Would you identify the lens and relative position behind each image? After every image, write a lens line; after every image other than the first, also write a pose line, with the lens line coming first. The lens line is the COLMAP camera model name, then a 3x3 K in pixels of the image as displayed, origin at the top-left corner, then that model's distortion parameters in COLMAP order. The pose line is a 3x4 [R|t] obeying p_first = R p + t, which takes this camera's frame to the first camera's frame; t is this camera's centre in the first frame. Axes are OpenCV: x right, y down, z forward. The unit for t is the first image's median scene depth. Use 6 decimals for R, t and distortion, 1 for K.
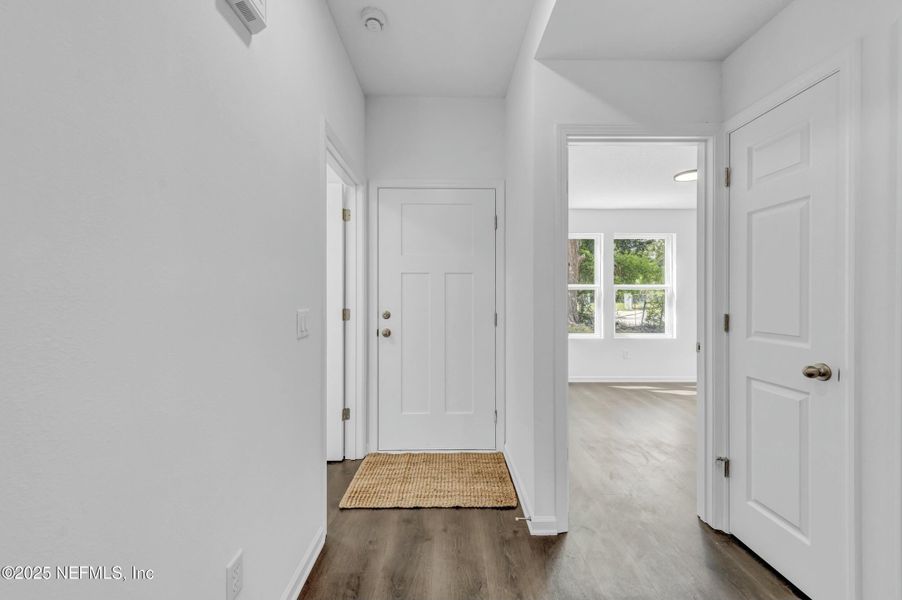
lens RADIAL K [[358.1, 0, 450.5], [0, 358.1, 299.1], [0, 0, 1]] dist [0.011159, 0.000089]
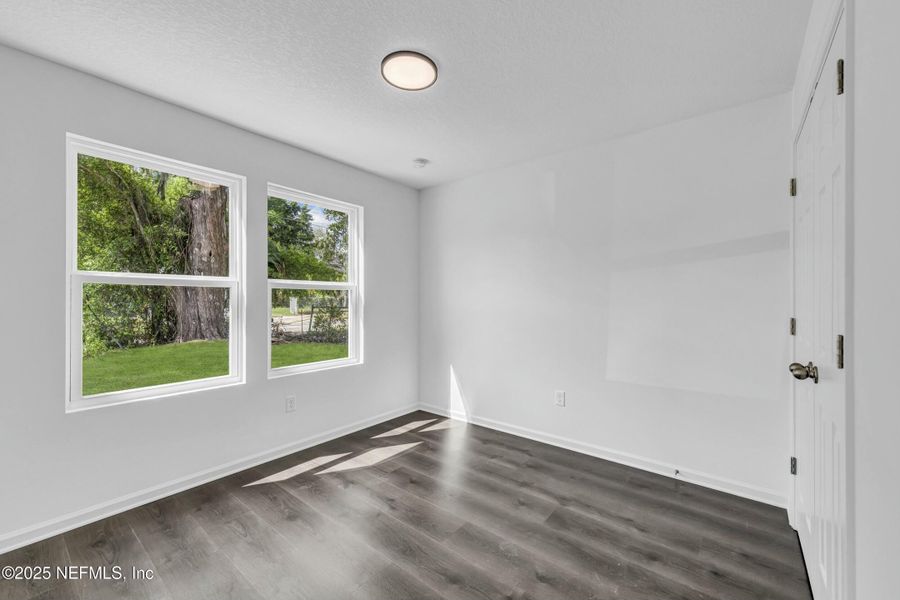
lens RADIAL K [[357.3, 0, 450.5], [0, 357.3, 300.1], [0, 0, 1]] dist [0.011159, 0.000089]
pose [[0.643422, 0.000018, 0.765511, 0.171285], [0.002388, 0.999995, -0.002031, -0.005668], [-0.765508, 0.003135, 0.643419, 0.345554]]
